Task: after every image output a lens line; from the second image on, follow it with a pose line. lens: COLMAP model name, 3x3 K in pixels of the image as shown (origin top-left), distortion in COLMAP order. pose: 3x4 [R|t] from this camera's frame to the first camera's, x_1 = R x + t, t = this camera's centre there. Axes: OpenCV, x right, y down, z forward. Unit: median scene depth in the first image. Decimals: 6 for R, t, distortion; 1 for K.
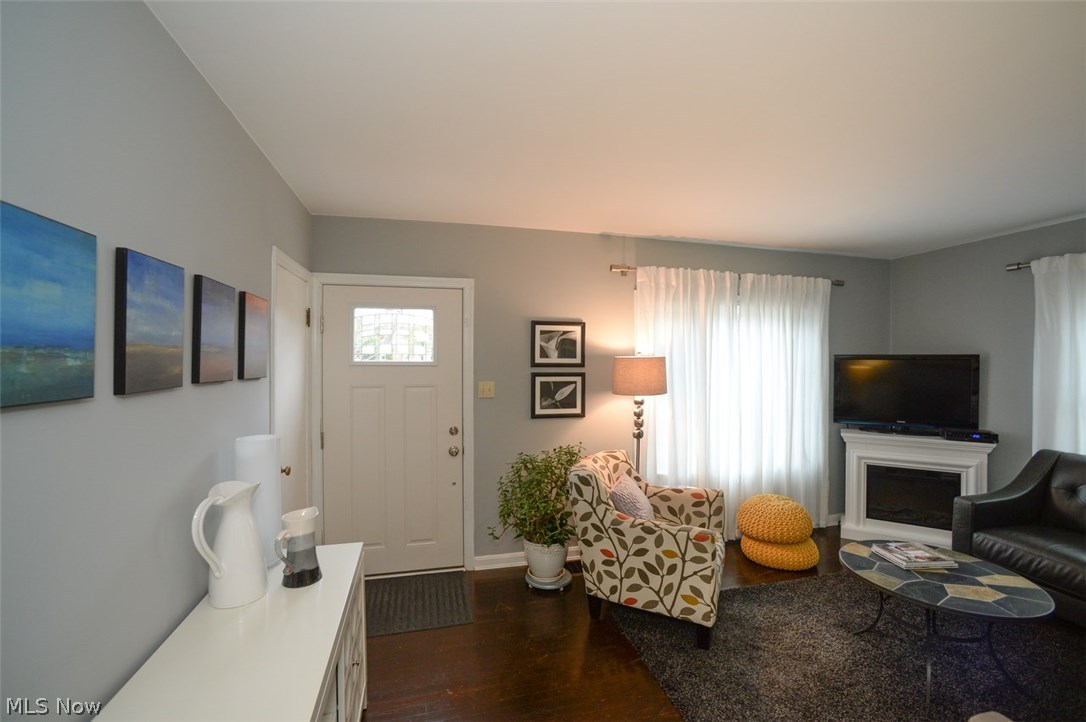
lens RADIAL K [[446.1, 0, 540.5], [0, 446.1, 361.4], [0, 0, 1]] dist [-0.064883, 0.030705]
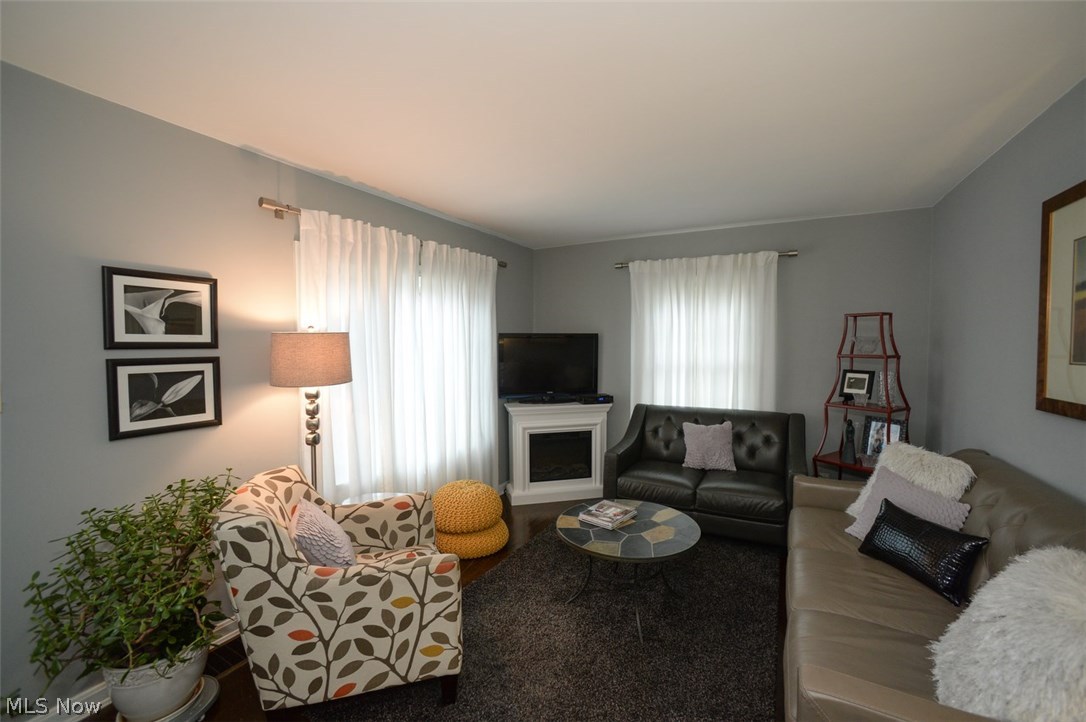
lens RADIAL K [[446.1, 0, 540.5], [0, 446.1, 361.4], [0, 0, 1]] dist [-0.064883, 0.030705]
pose [[0.689712, -0.035502, 0.723213, -0.039647], [0.007481, 0.999093, 0.041910, 0.010033], [-0.724045, -0.023495, 0.689352, 0.254881]]
